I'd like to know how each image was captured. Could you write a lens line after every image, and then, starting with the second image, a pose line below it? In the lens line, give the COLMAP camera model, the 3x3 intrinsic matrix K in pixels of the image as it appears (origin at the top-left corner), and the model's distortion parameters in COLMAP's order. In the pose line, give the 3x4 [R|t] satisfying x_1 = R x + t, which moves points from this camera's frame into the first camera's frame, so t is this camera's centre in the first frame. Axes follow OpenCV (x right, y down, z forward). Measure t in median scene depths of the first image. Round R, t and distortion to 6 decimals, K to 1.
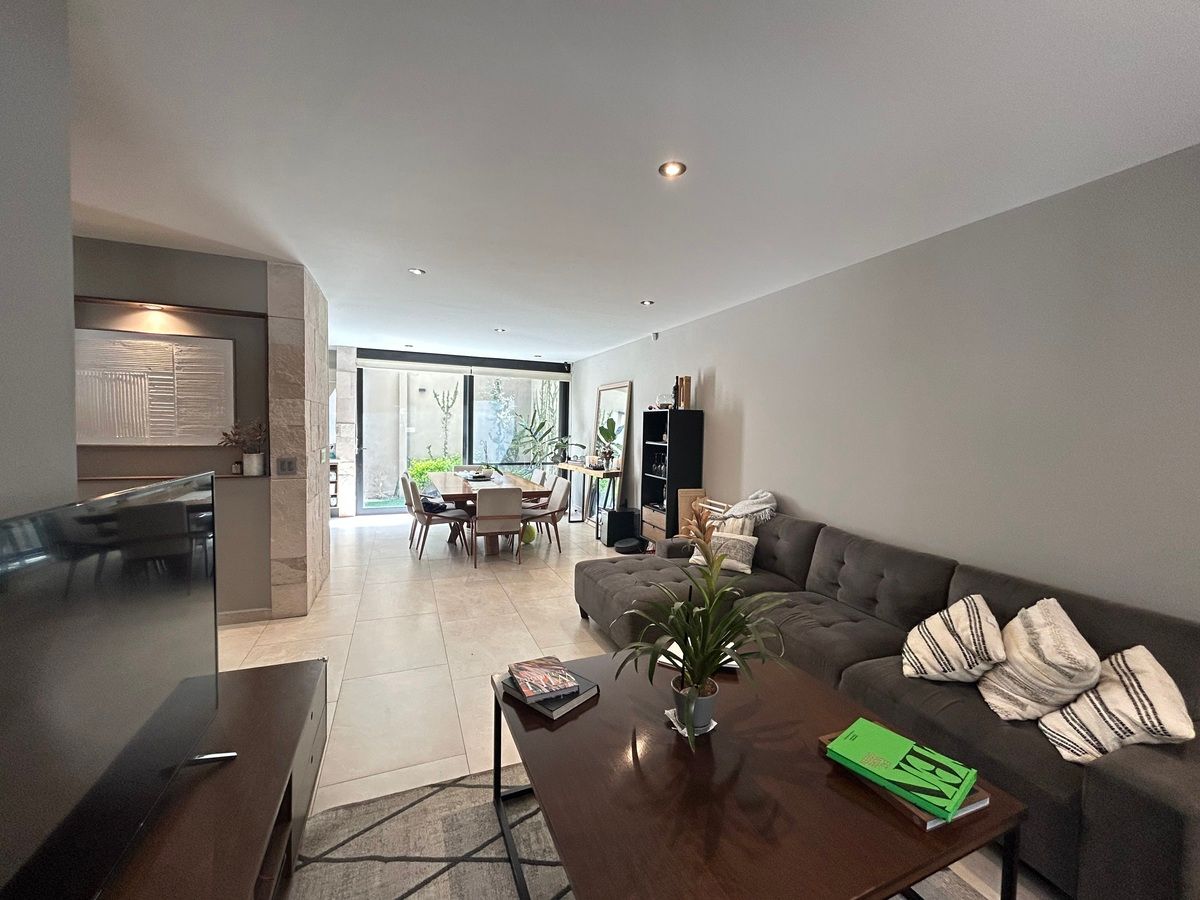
lens RADIAL K [[479.8, 0, 600.0], [0, 479.8, 450.0], [0, 0, 1]] dist [-0.001191, -0.000146]
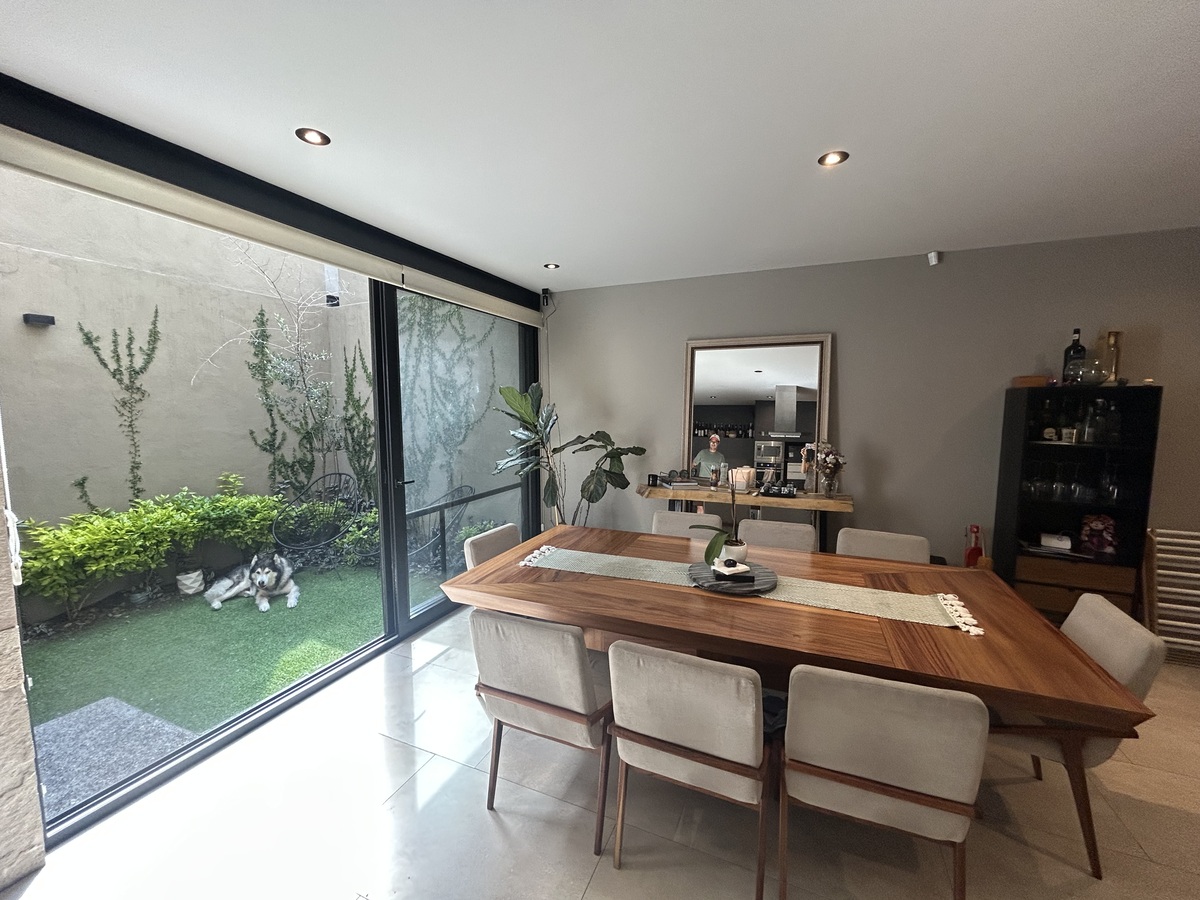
lens RADIAL K [[479.8, 0, 600.0], [0, 479.8, 450.0], [0, 0, 1]] dist [-0.001191, -0.000146]
pose [[0.713652, -0.092259, 0.694398, -0.328296], [0.050960, 0.995500, 0.079891, -0.039742], [-0.698644, -0.021628, 0.715142, 0.471557]]
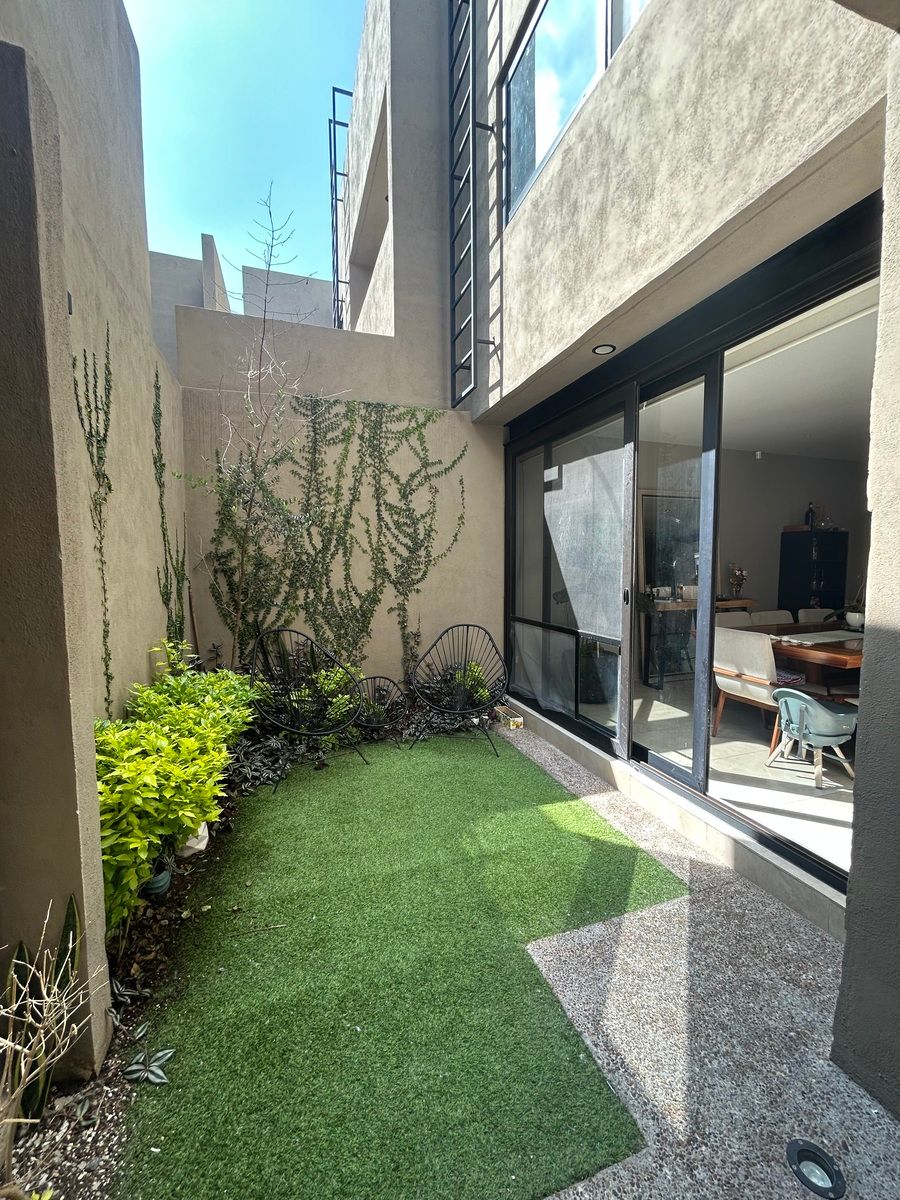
lens RADIAL K [[479.8, 0, 450.0], [0, 479.8, 600.0], [0, 0, 1]] dist [-0.001191, -0.000146]
pose [[0.060060, -0.104644, 0.992695, -0.517443], [0.054084, 0.993370, 0.101443, -0.040130], [-0.996729, 0.047596, 0.065321, 0.870294]]
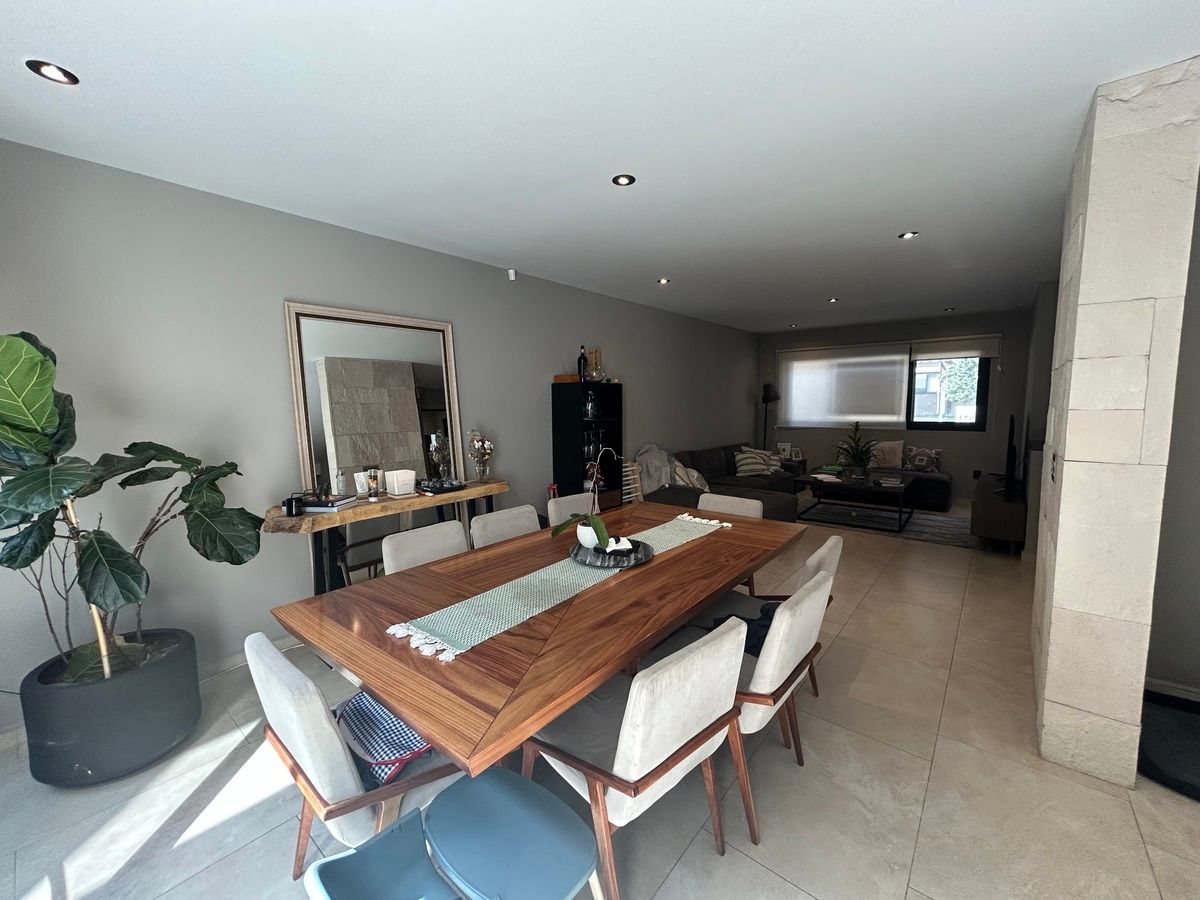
lens RADIAL K [[479.8, 0, 600.0], [0, 479.8, 450.0], [0, 0, 1]] dist [-0.001191, -0.000146]
pose [[-0.465315, -0.109742, 0.878316, -0.328850], [0.041253, 0.988517, 0.145366, -0.042652], [-0.884183, 0.103875, -0.455445, 0.676820]]
